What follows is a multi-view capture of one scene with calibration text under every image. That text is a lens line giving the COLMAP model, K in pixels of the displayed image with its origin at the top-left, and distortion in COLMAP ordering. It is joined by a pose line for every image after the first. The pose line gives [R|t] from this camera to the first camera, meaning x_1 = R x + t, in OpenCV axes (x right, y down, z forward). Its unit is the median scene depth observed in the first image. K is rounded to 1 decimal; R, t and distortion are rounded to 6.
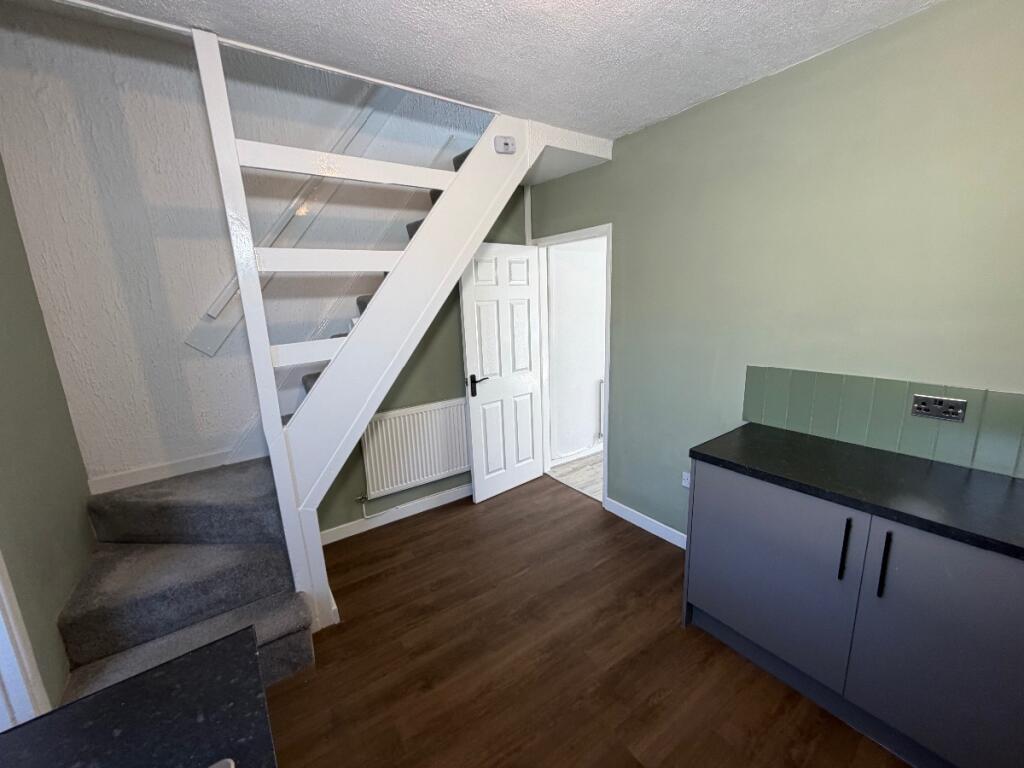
lens RADIAL K [[406.7, 0, 510.6], [0, 406.7, 386.4], [0, 0, 1]] dist [0.002300, 0.000539]
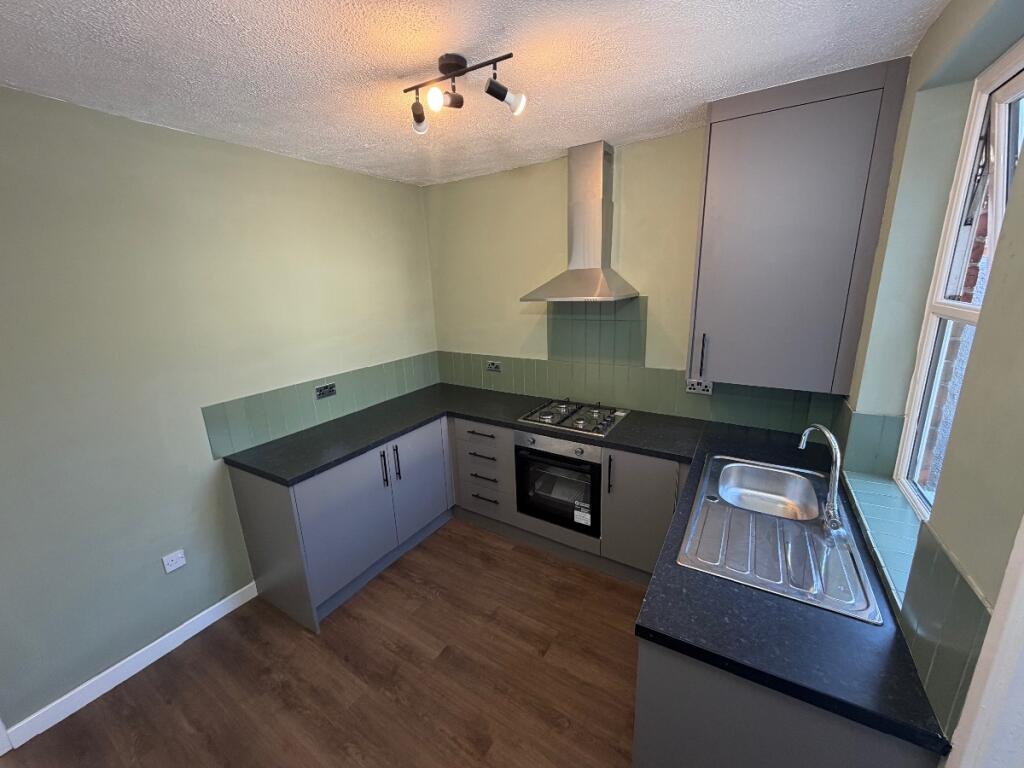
lens RADIAL K [[406.7, 0, 506.9], [0, 406.7, 384.5], [0, 0, 1]] dist [0.002300, 0.000539]
pose [[-0.387028, -0.180076, 0.904313, -0.780796], [0.238693, 0.927747, 0.286898, -0.271963], [-0.890638, 0.326890, -0.316081, 0.806108]]
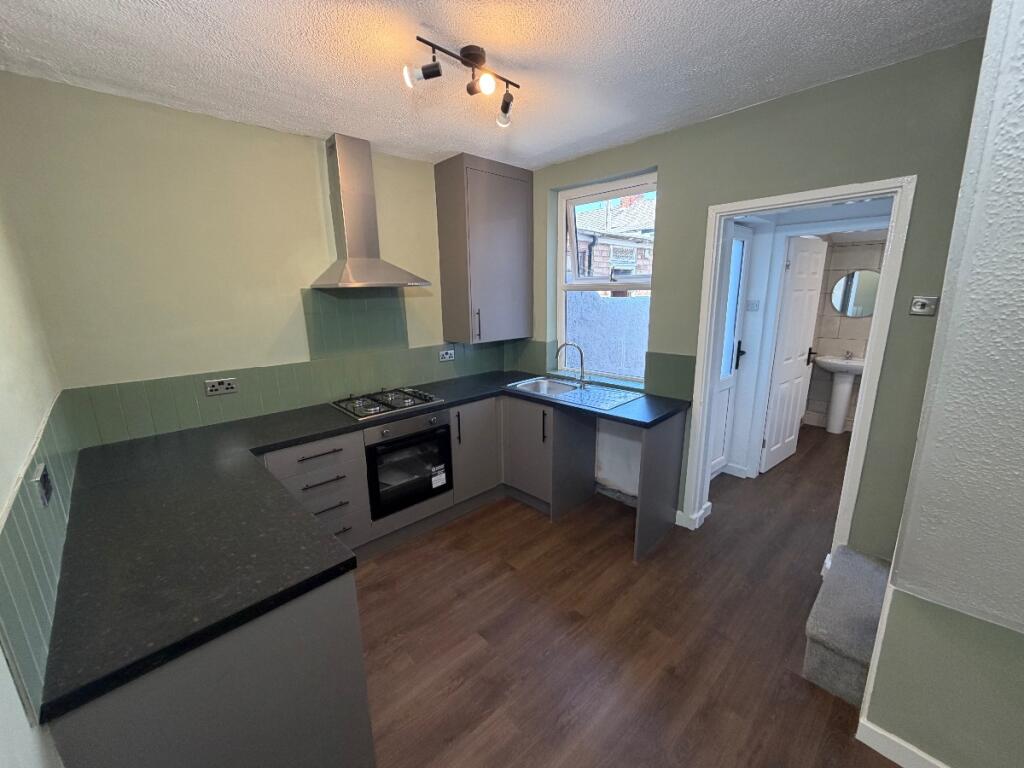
lens RADIAL K [[406.7, 0, 509.4], [0, 406.7, 382.9], [0, 0, 1]] dist [0.002300, 0.000539]
pose [[-0.988156, 0.083843, -0.128520, 0.282586], [0.021332, 0.904459, 0.426026, -0.390328], [0.151961, 0.418239, -0.895536, 1.626157]]
